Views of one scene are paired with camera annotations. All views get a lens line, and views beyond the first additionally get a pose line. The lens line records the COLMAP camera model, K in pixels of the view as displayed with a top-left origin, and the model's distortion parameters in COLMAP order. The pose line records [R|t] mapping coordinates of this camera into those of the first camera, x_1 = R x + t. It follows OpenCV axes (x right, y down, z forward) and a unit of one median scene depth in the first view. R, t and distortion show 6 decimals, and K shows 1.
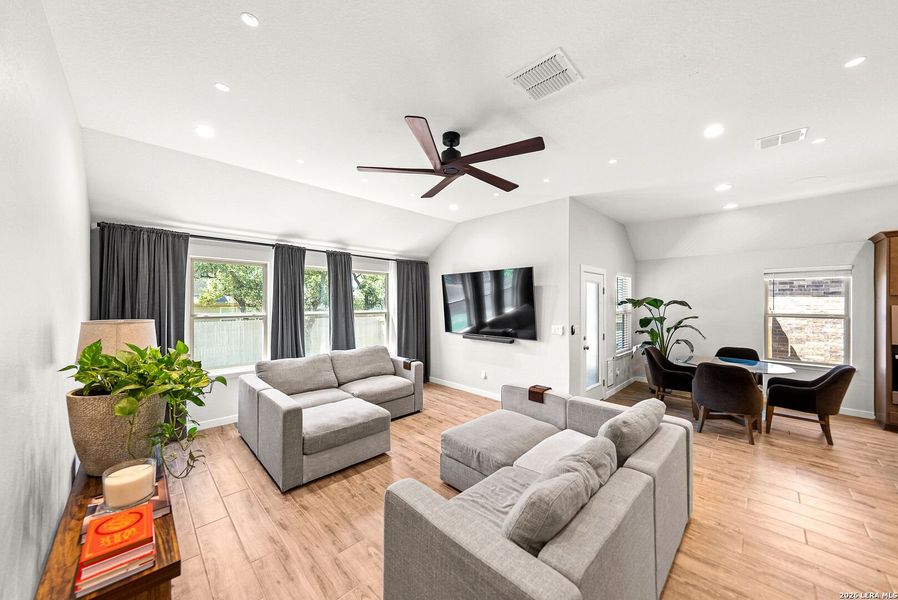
lens RADIAL K [[314.9, 0, 450.6], [0, 314.9, 301.1], [0, 0, 1]] dist [-0.000257, 0.000062]
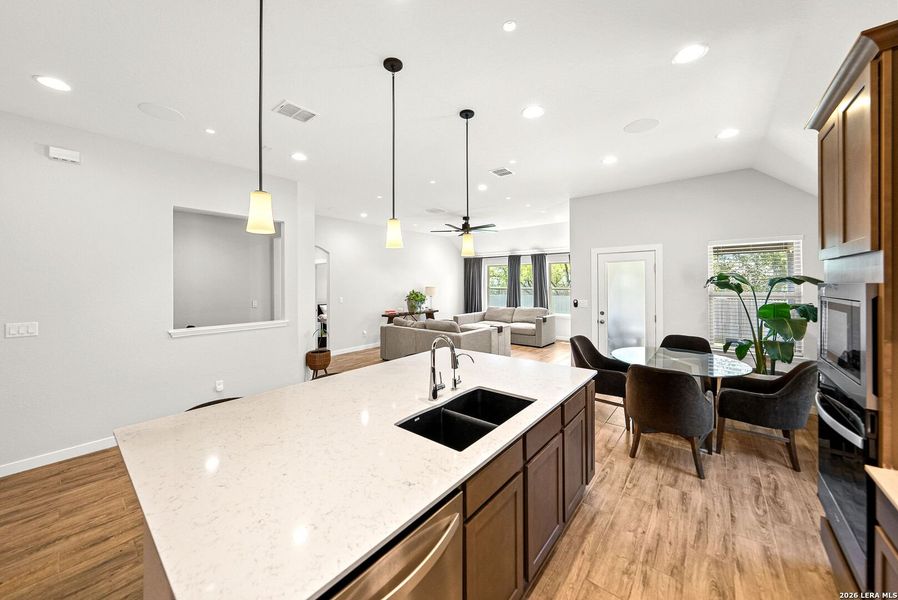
lens RADIAL K [[320.4, 0, 447.1], [0, 320.4, 280.2], [0, 0, 1]] dist [0.000075, -0.000032]
pose [[0.092905, -0.010940, -0.995615, 1.441087], [0.007229, 0.999921, -0.010313, 0.008286], [0.995649, -0.006239, 0.092976, 0.334507]]
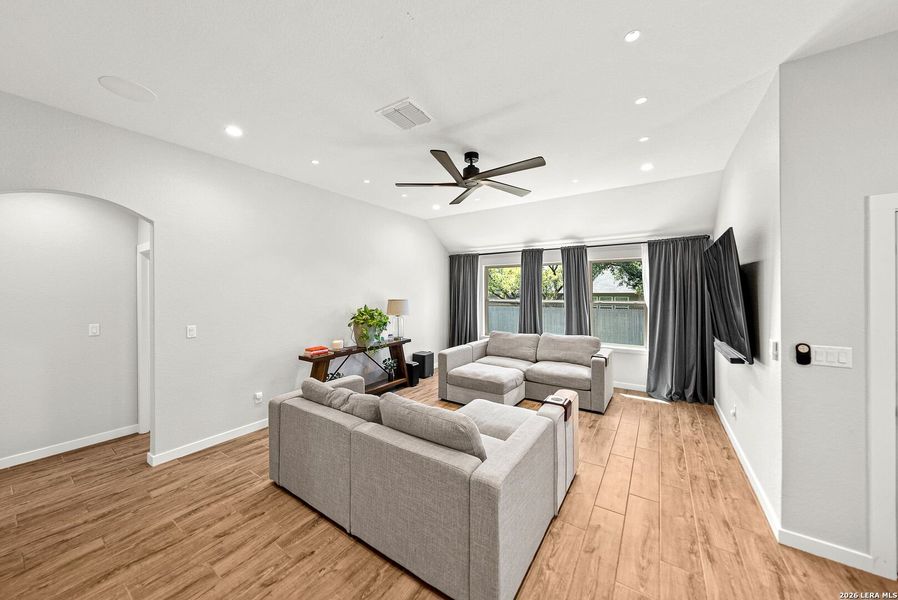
lens RADIAL K [[313.0, 0, 450.3], [0, 313.0, 292.6], [0, 0, 1]] dist [0.000608, 0.000091]
pose [[0.199526, 0.000288, -0.979892, 0.648420], [0.004014, 0.999991, 0.001112, 0.001968], [0.979884, -0.004155, 0.199523, 0.376921]]
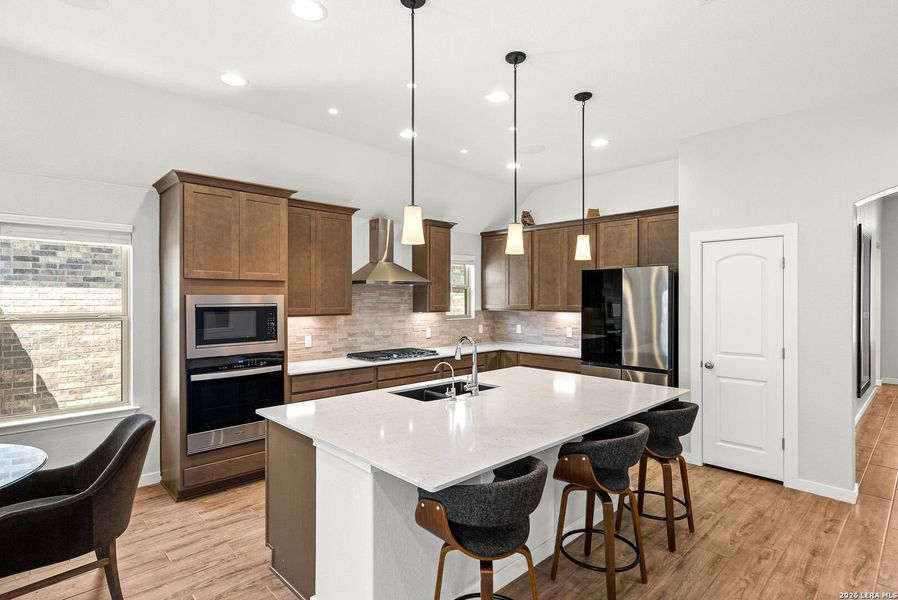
lens RADIAL K [[464.4, 0, 449.0], [0, 464.4, 300.0], [0, 0, 1]] dist [0.001582, 0.000299]
pose [[0.017940, -0.005640, 0.999823, 0.405862], [0.000152, 0.999984, 0.005638, 0.014827], [-0.999839, 0.000051, 0.017941, 0.378095]]
